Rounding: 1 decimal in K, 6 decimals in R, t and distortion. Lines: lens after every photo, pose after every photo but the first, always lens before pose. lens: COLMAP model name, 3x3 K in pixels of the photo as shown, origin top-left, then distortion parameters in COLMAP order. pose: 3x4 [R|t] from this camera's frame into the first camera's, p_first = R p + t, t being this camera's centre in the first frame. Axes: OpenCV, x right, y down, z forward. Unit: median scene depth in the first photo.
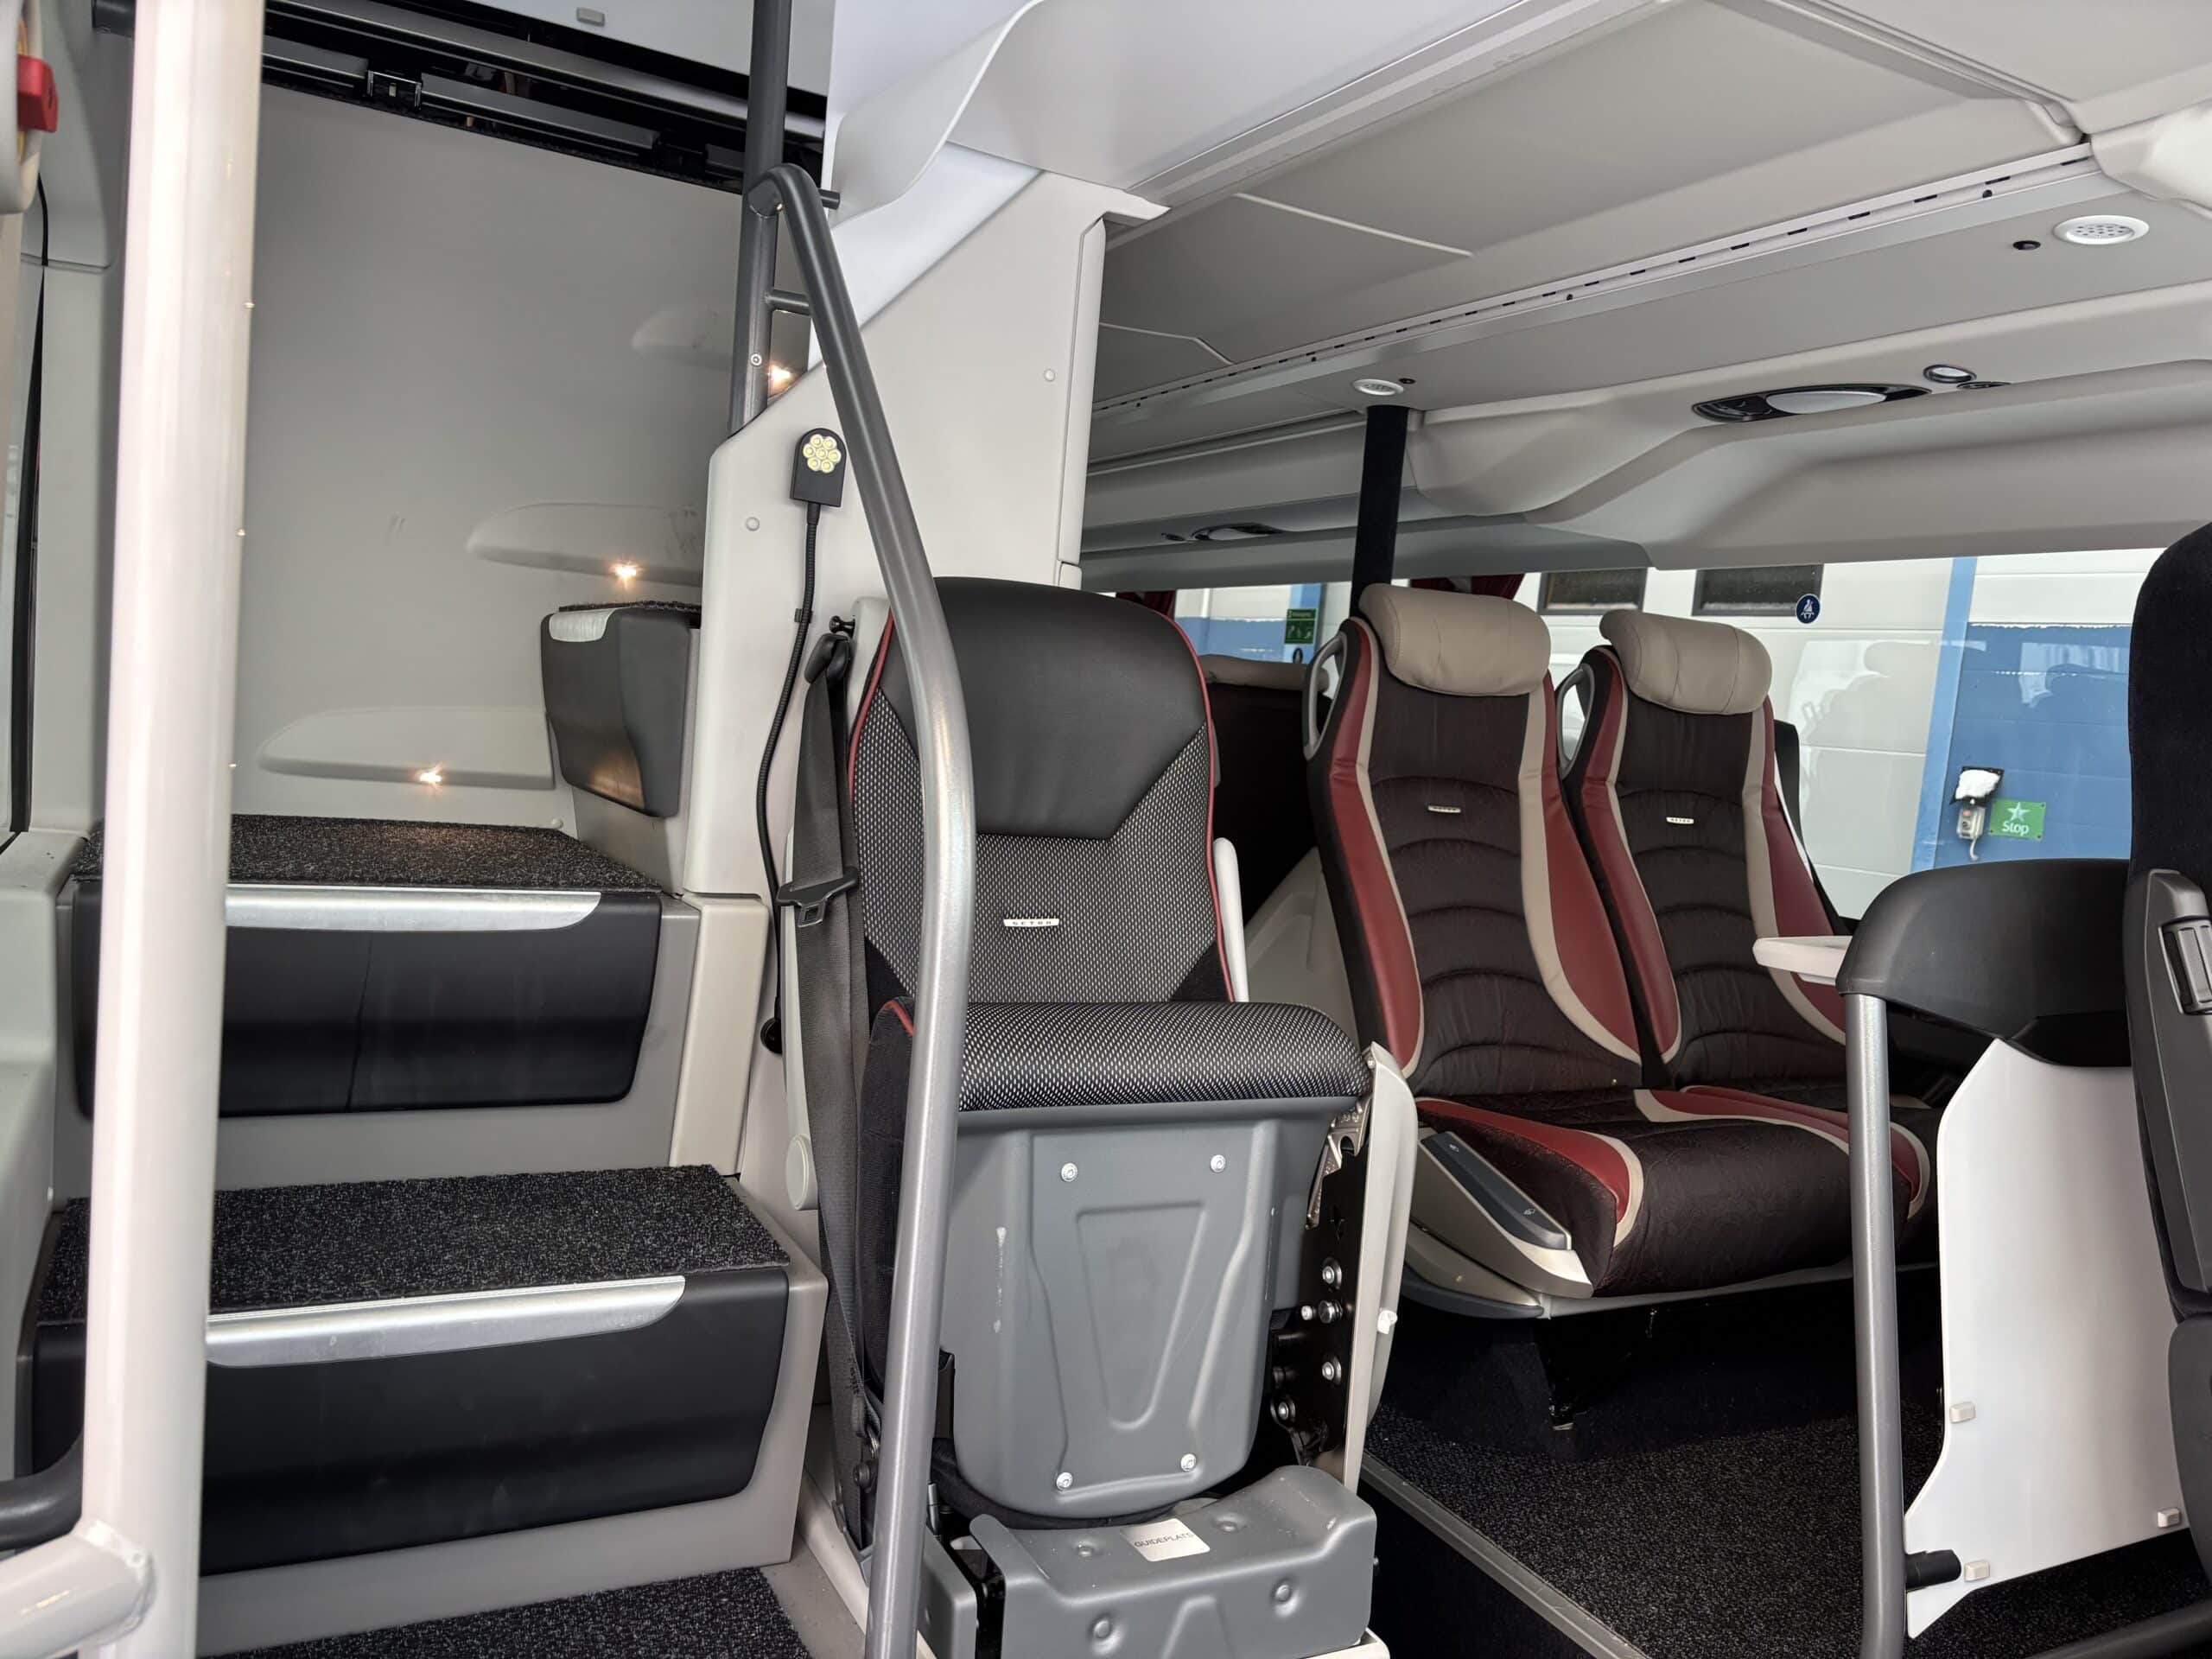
lens RADIAL K [[1674.2, 0, 1103.3], [0, 1674.2, 828.0], [0, 0, 1]] dist [0.000471, -0.010032]
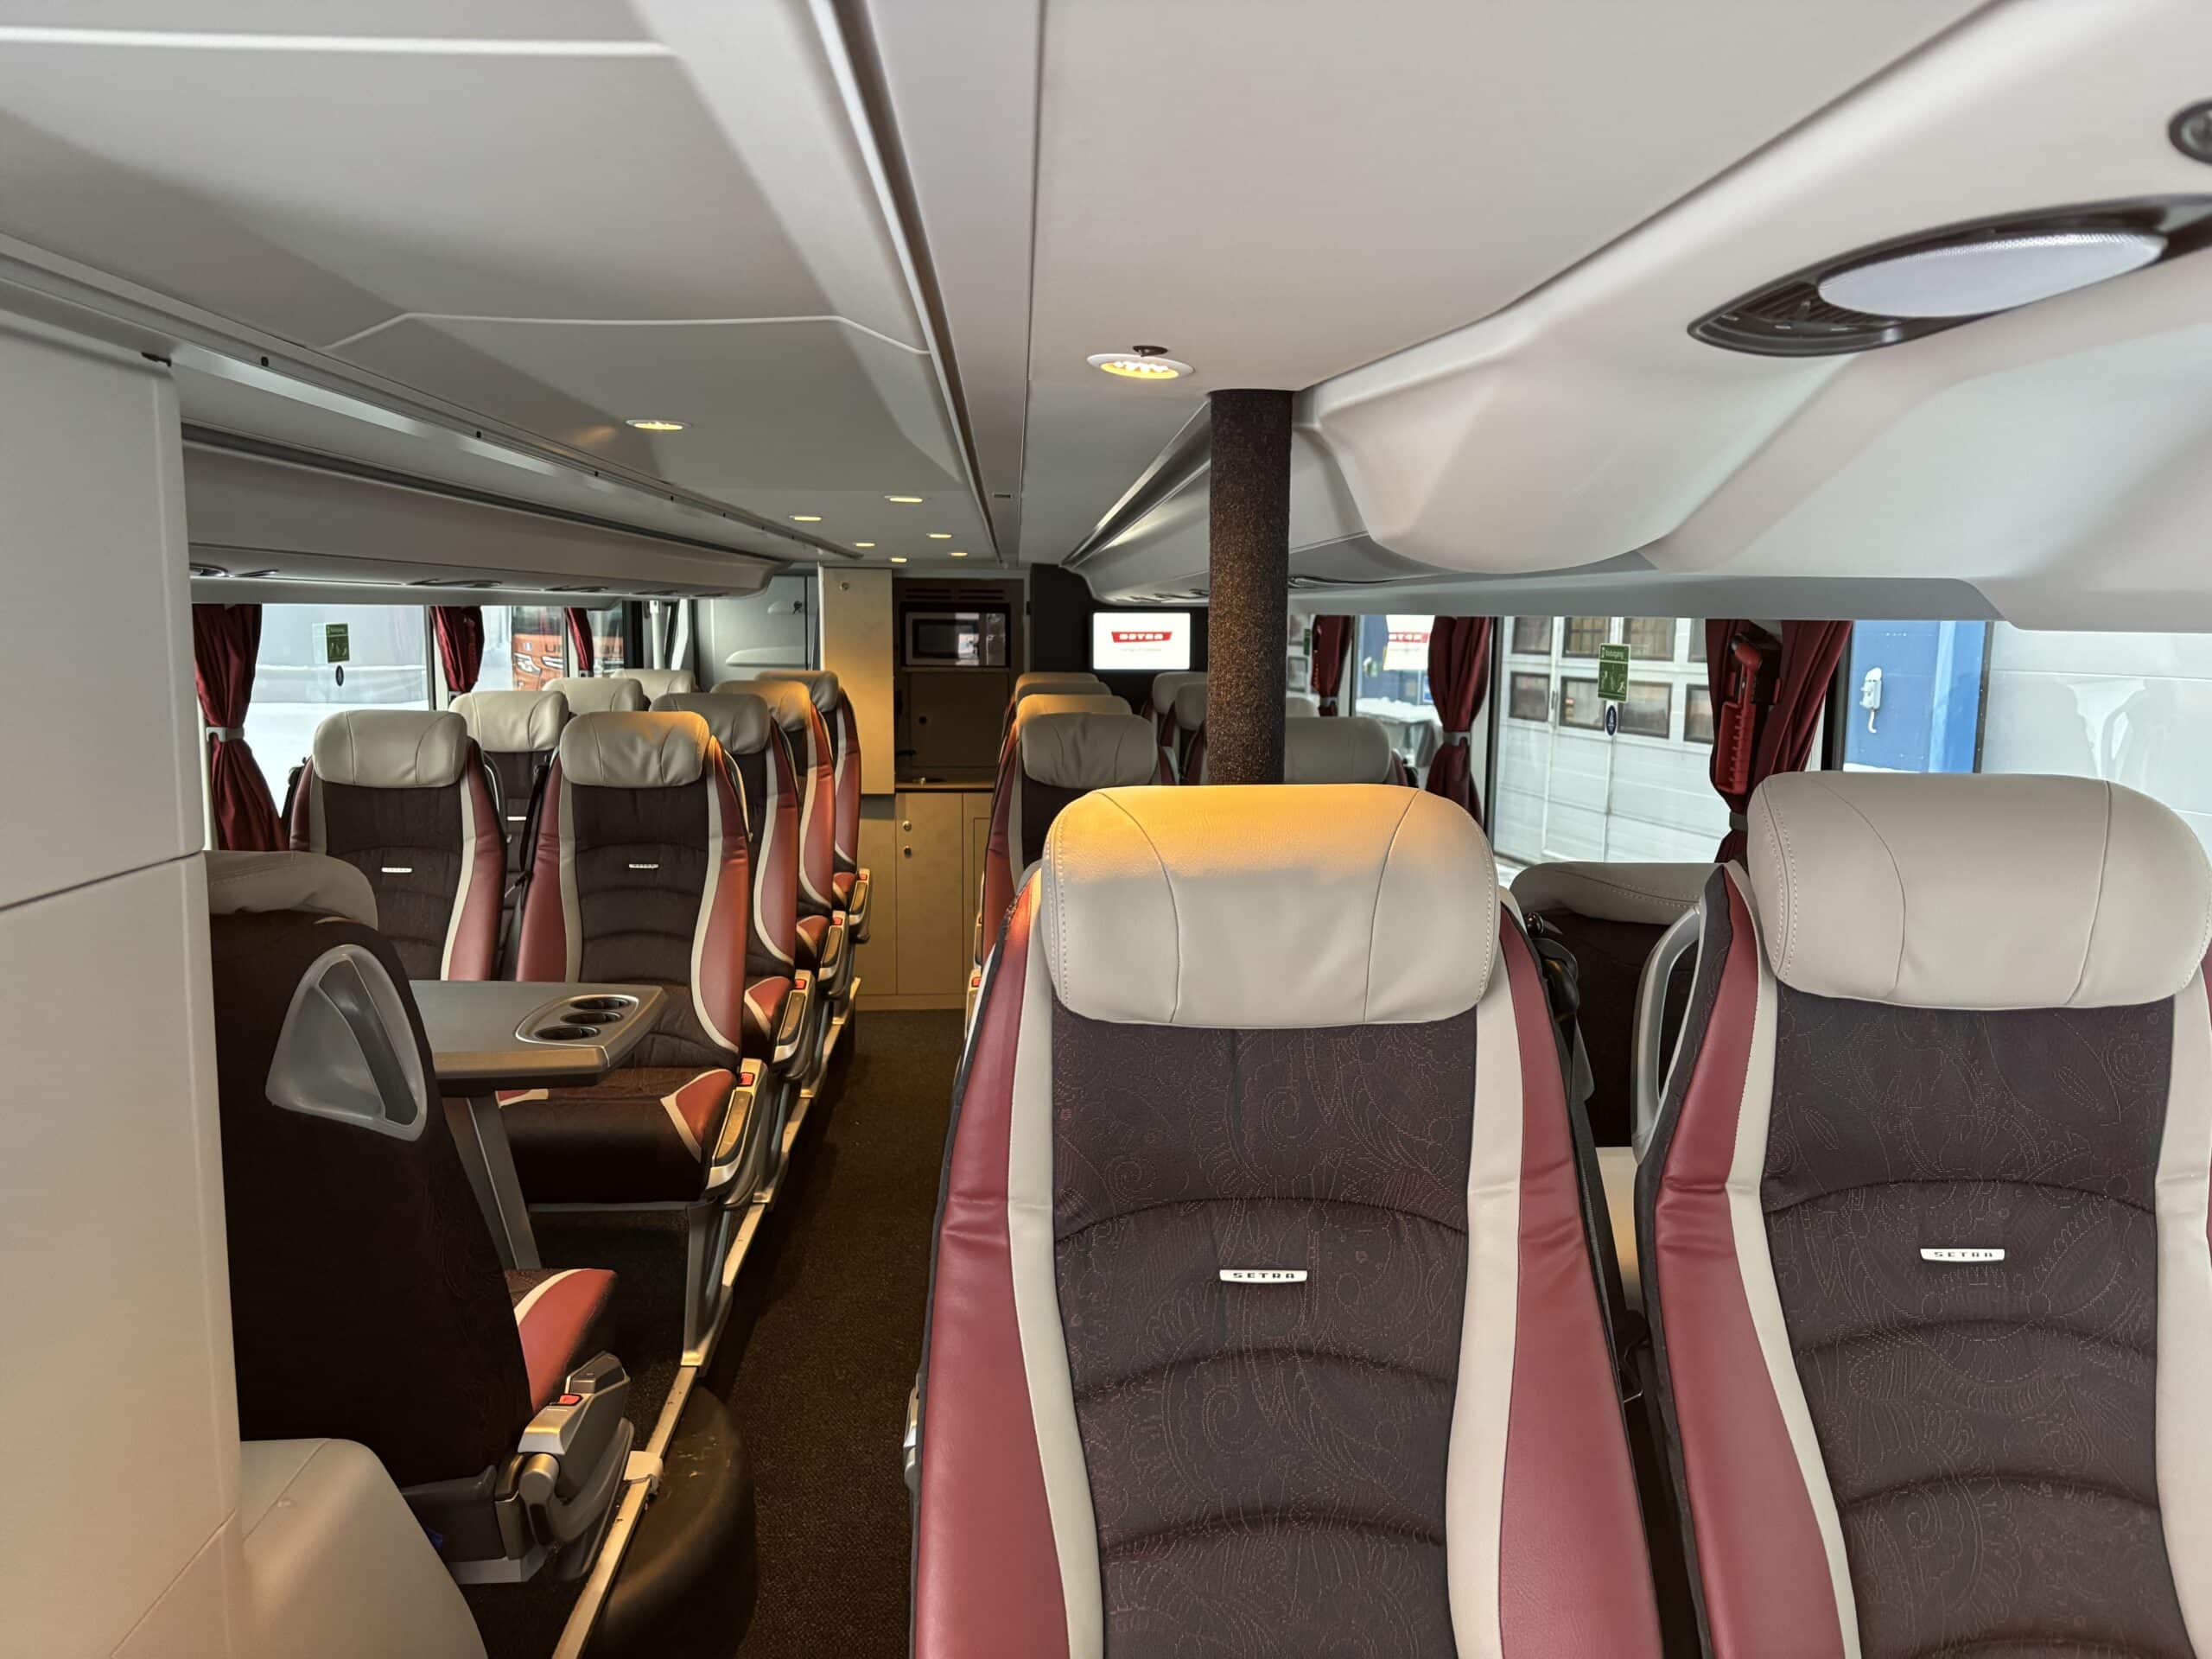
lens RADIAL K [[1674.2, 0, 1105.9], [0, 1674.2, 835.0], [0, 0, 1]] dist [0.000471, -0.010032]
pose [[0.904756, -0.017958, -0.425552, 0.355692], [0.035795, 0.998782, 0.033955, -0.146107], [0.424424, -0.045953, 0.904297, 0.558185]]
